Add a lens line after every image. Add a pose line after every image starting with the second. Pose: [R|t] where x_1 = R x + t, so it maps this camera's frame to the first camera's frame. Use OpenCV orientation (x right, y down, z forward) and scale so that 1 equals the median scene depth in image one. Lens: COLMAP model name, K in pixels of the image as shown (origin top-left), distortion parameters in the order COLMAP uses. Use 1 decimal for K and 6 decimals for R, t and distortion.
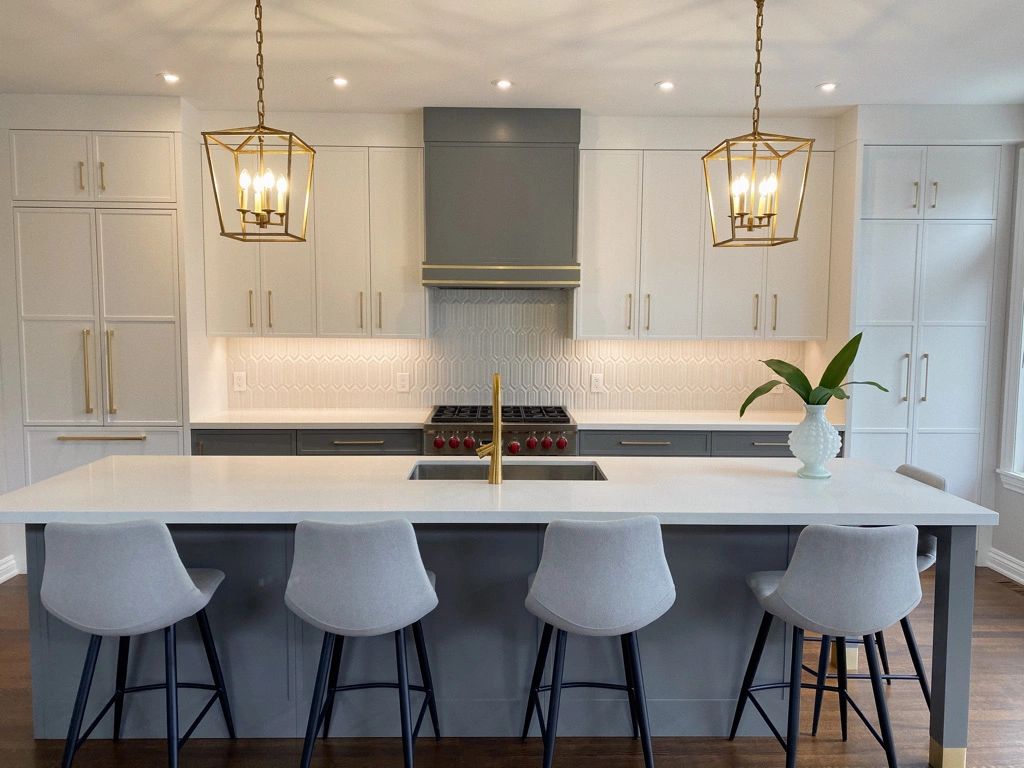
lens RADIAL K [[776.6, 0, 513.0], [0, 776.6, 381.2], [0, 0, 1]] dist [0.023274, -0.026195]
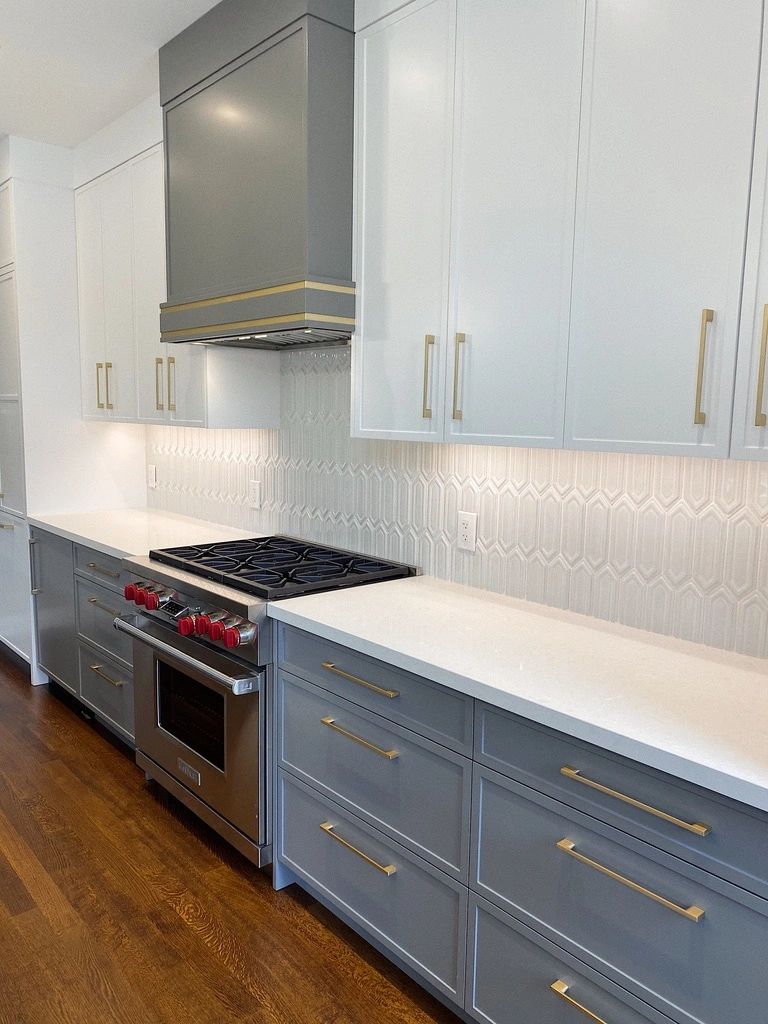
lens RADIAL K [[776.6, 0, 383.8], [0, 776.6, 509.9], [0, 0, 1]] dist [0.023274, -0.026195]
pose [[0.639618, 0.103945, -0.761633, 0.500201], [-0.077737, 0.994482, 0.070440, -0.046210], [0.764752, 0.014153, 0.644169, 0.731923]]
